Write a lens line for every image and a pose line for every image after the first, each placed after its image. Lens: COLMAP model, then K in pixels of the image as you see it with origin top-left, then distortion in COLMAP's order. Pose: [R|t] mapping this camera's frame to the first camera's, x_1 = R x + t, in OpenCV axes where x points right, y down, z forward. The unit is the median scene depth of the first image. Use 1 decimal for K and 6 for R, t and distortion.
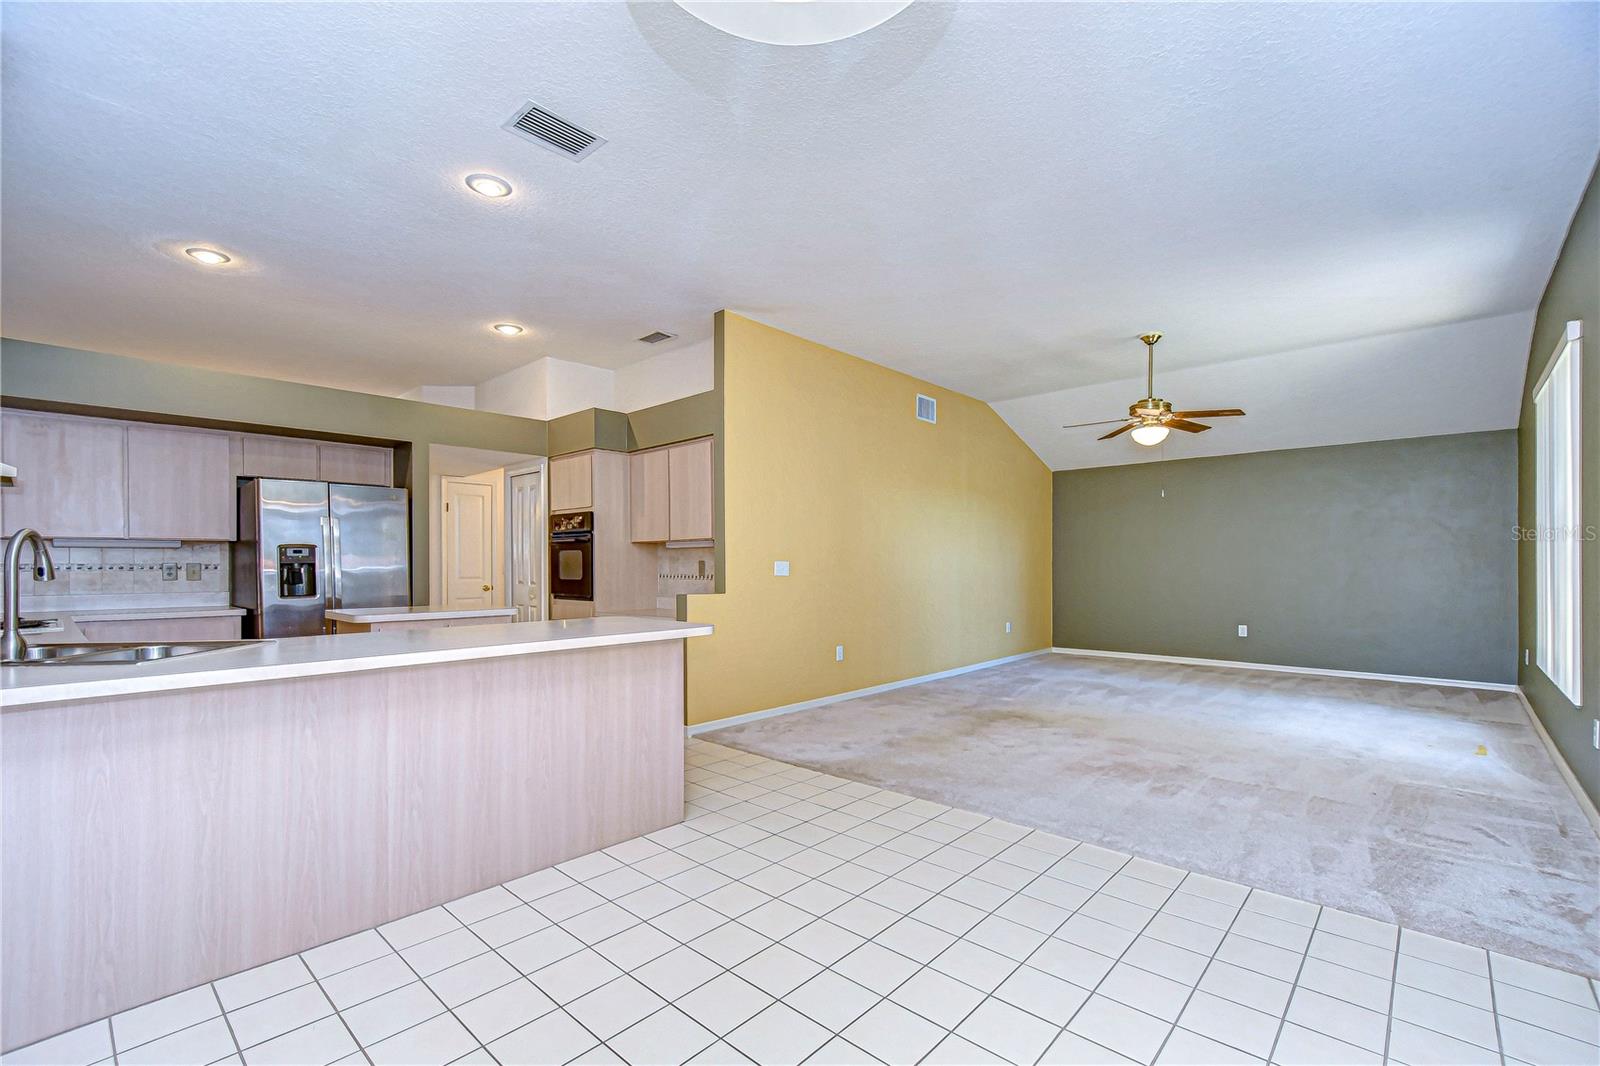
lens RADIAL K [[696.7, 0, 798.1], [0, 696.7, 564.5], [0, 0, 1]] dist [0.002386, -0.000204]
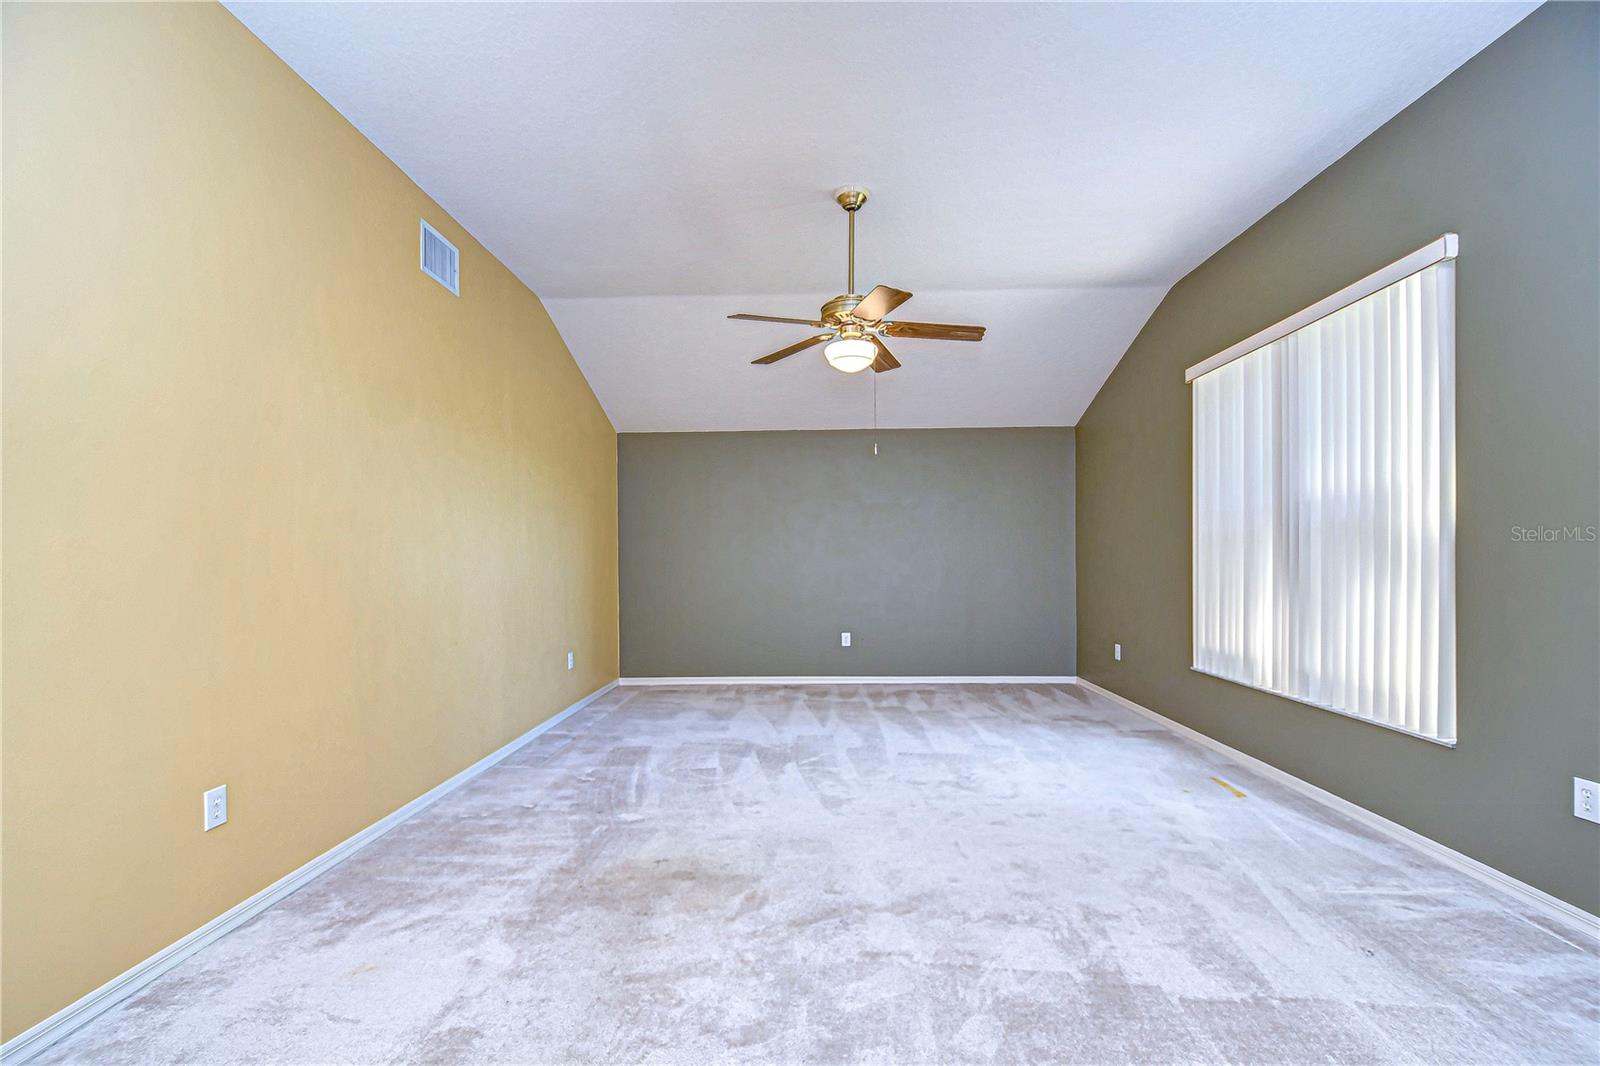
lens RADIAL K [[696.7, 0, 798.1], [0, 696.7, 564.5], [0, 0, 1]] dist [0.002386, -0.000204]
pose [[0.753257, -0.009101, 0.657663, 0.053495], [0.006732, 0.999959, 0.006128, -0.001805], [-0.657691, -0.000189, 0.753288, 0.545839]]
